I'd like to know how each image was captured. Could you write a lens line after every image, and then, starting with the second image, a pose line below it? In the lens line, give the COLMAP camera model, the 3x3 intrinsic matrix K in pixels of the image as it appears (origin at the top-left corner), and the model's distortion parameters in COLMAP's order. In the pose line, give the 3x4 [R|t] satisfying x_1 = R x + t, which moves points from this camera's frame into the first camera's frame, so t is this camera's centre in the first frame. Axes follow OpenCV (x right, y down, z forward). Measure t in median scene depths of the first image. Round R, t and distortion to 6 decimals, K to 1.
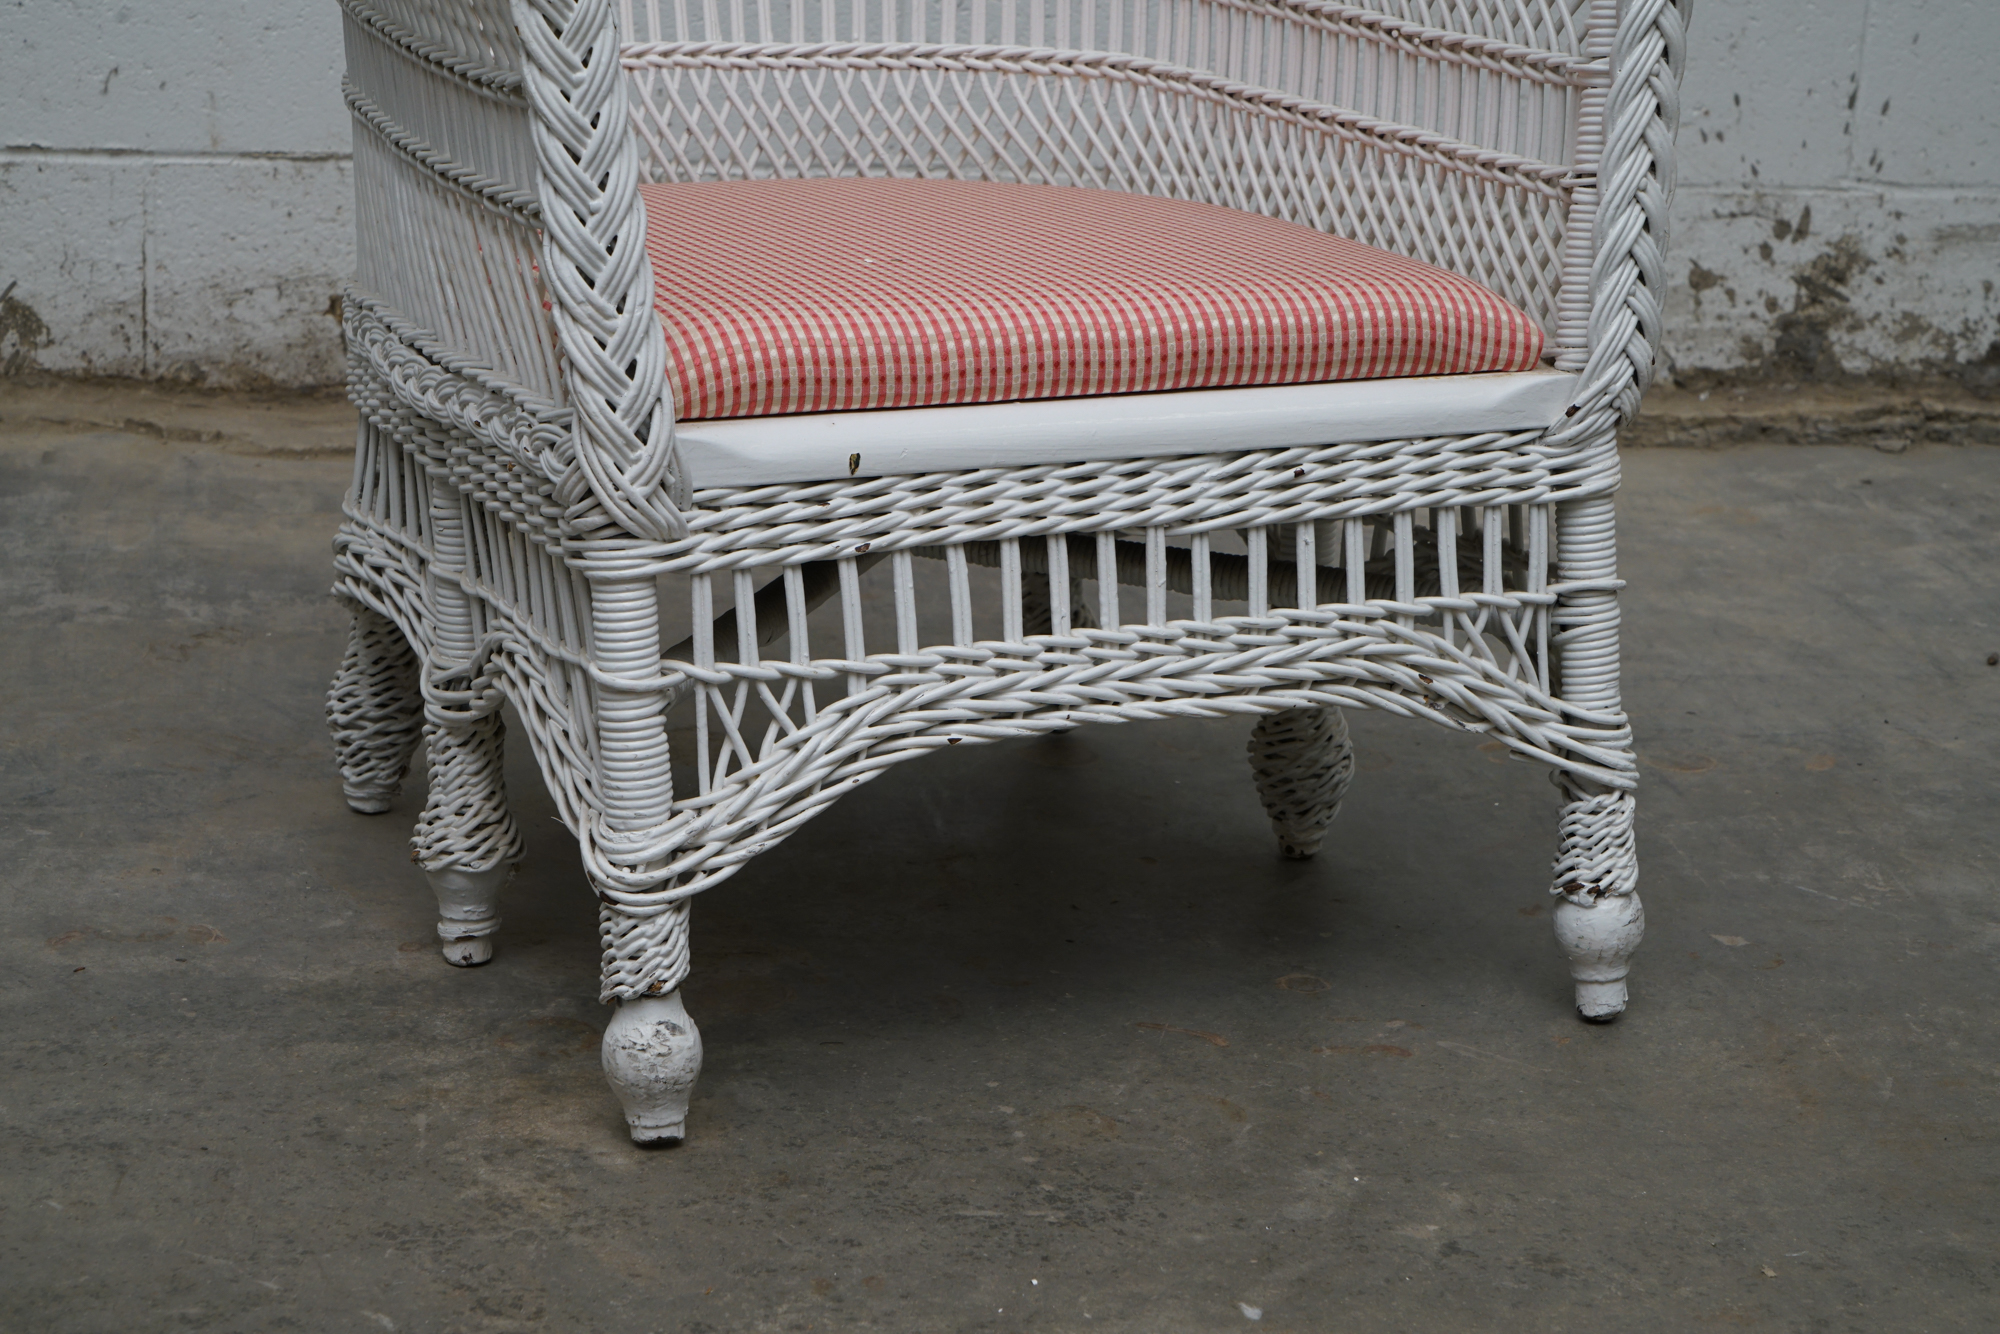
lens RADIAL K [[3987.9, 0, 896.5], [0, 3987.9, 778.6], [0, 0, 1]] dist [-0.013815, 0.000000]
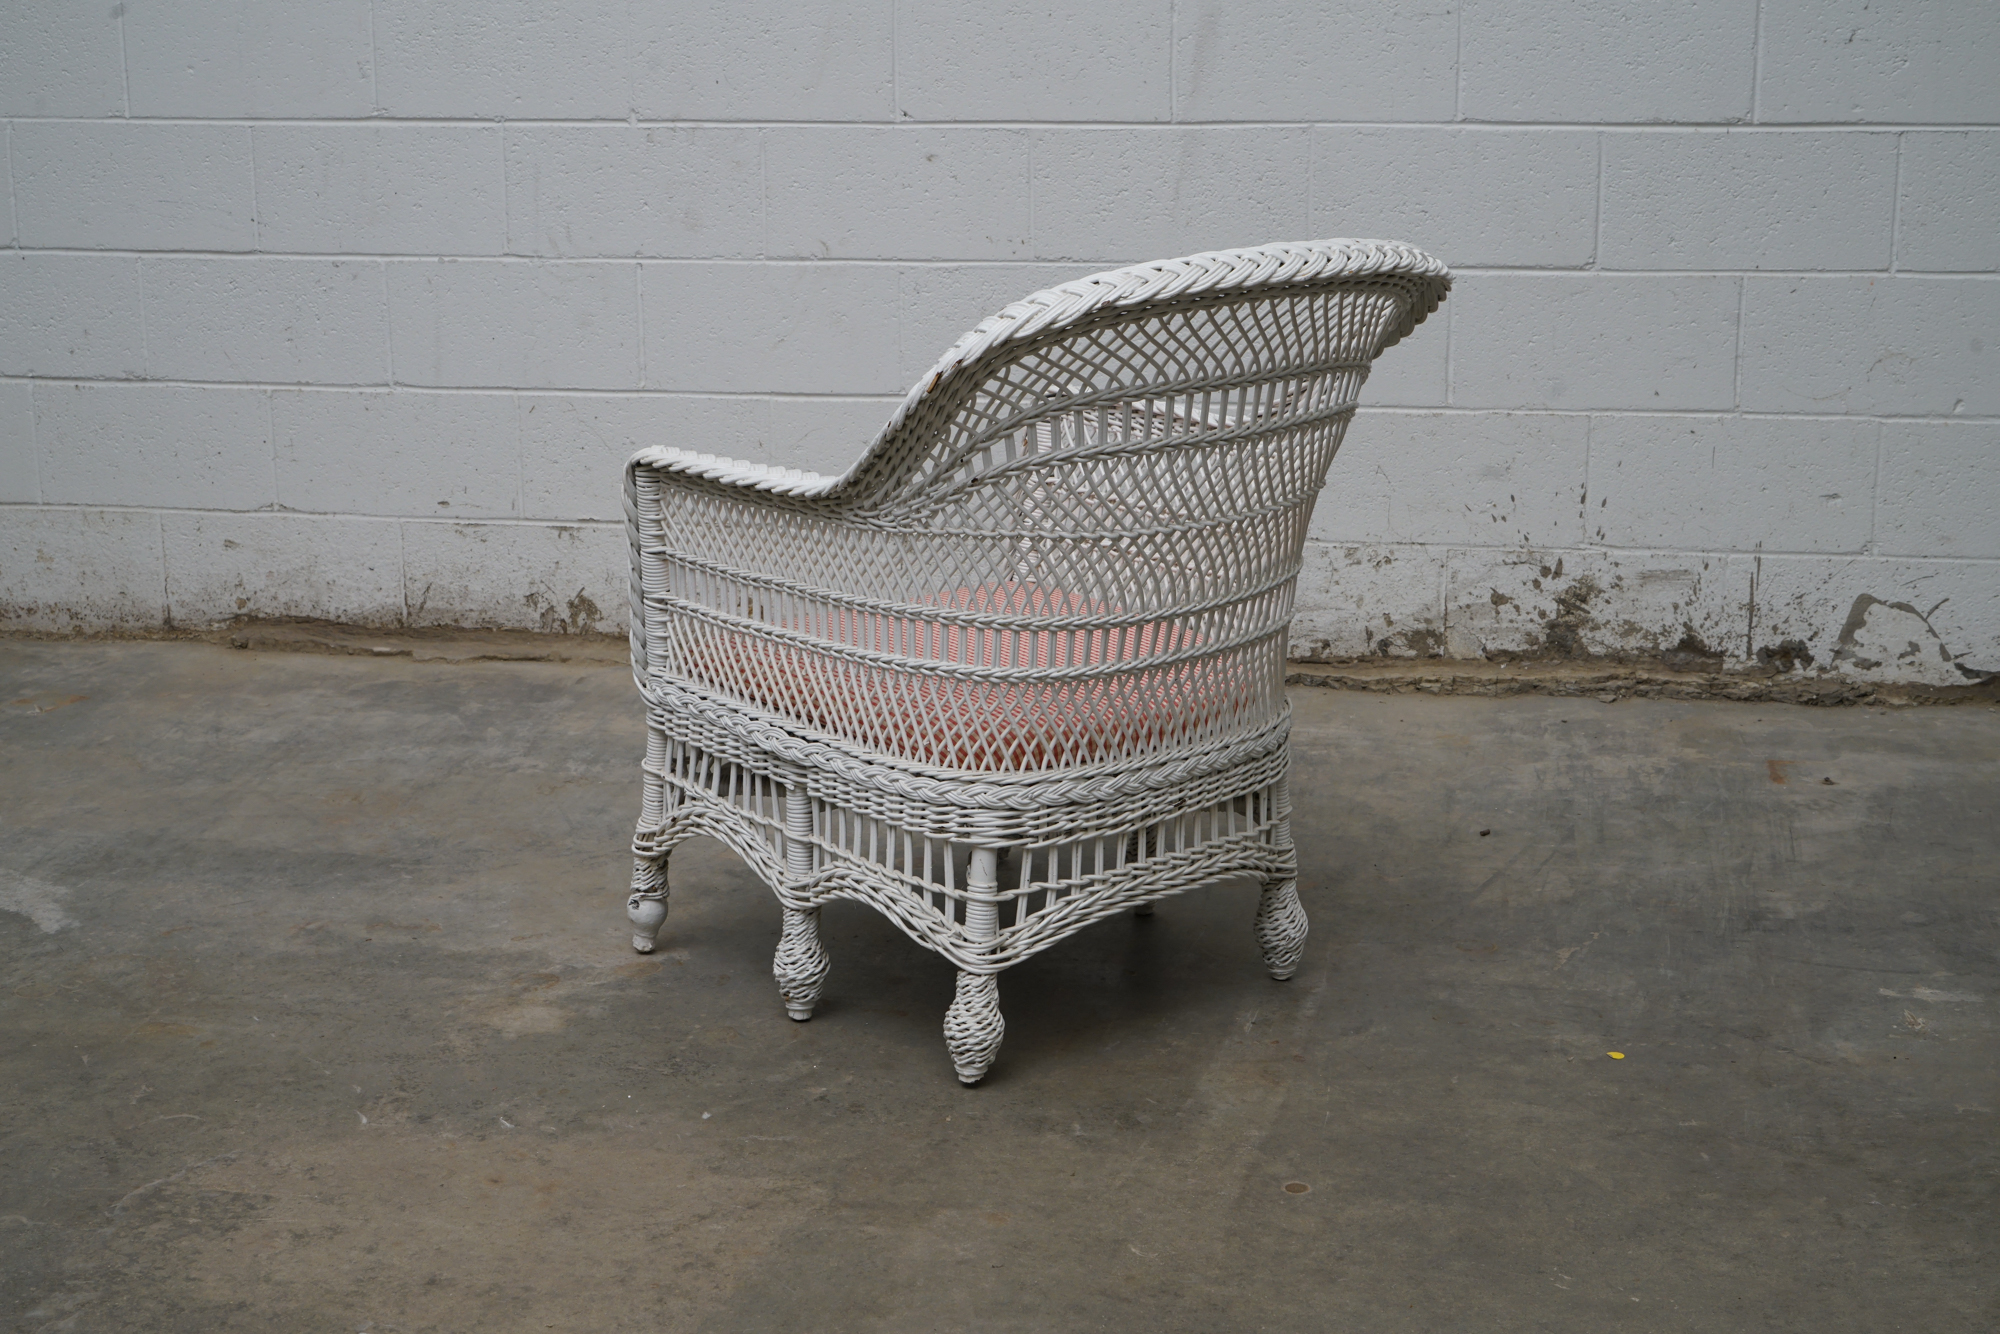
lens RADIAL K [[2984.3, 0, 912.9], [0, 2984.3, 735.7], [0, 0, 1]] dist [-0.055471, 0.000000]
pose [[0.946900, 0.035311, -0.319583, 0.528491], [-0.044001, 0.998831, -0.020008, -0.040400], [0.318503, 0.033008, 0.947347, -0.431167]]
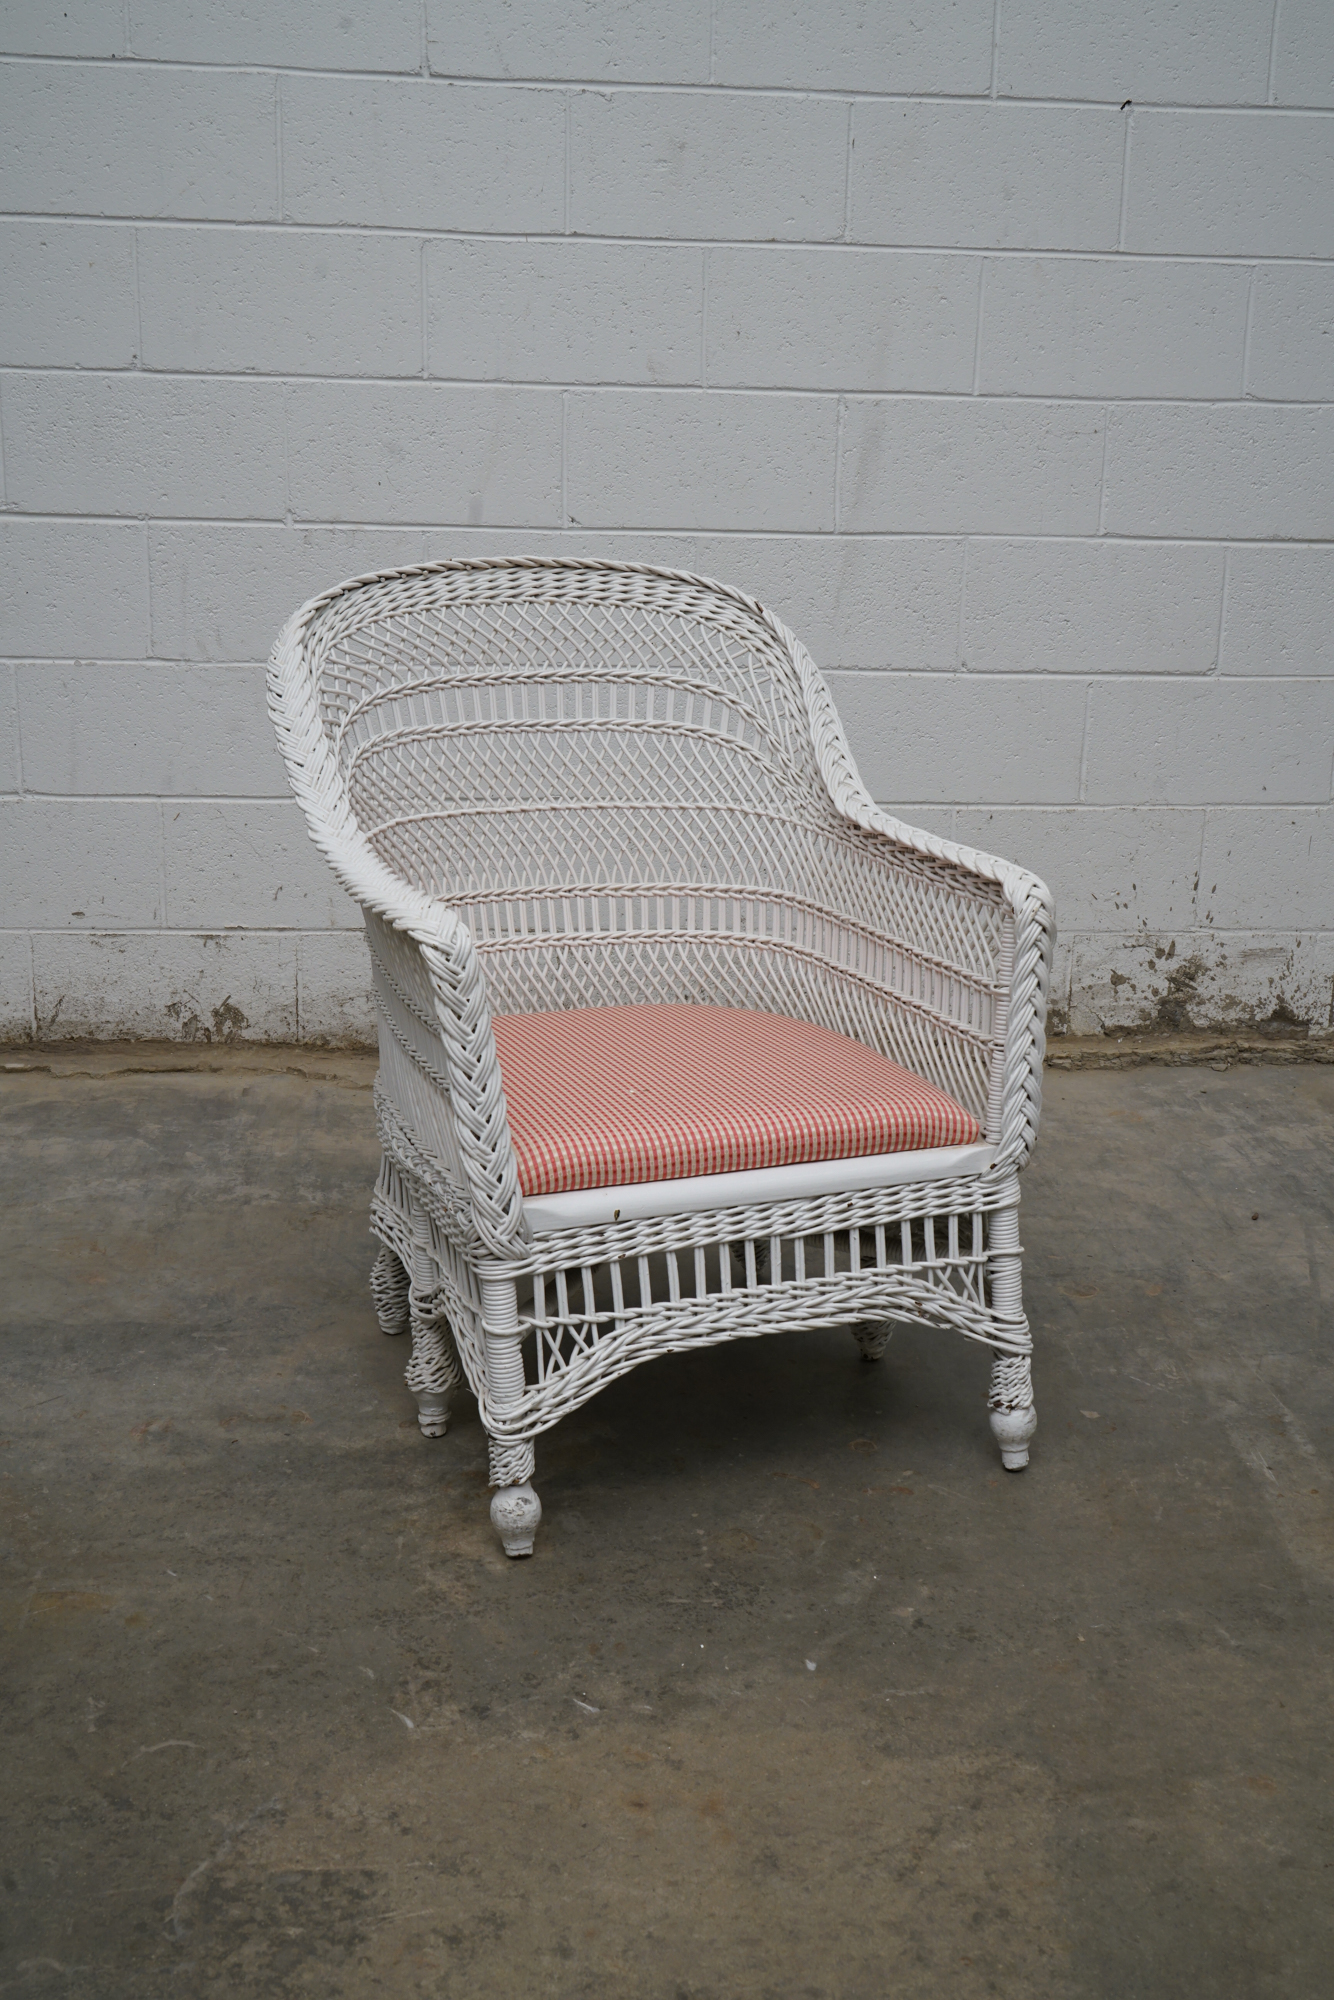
lens RADIAL K [[2186.5, 0, 660.2], [0, 2186.5, 1042.3], [0, 0, 1]] dist [-0.022177, 0.000000]
pose [[0.998962, -0.004862, -0.045287, 0.045442], [0.004041, 0.999826, -0.018196, -0.108983], [0.045368, 0.017994, 0.998808, -0.059793]]
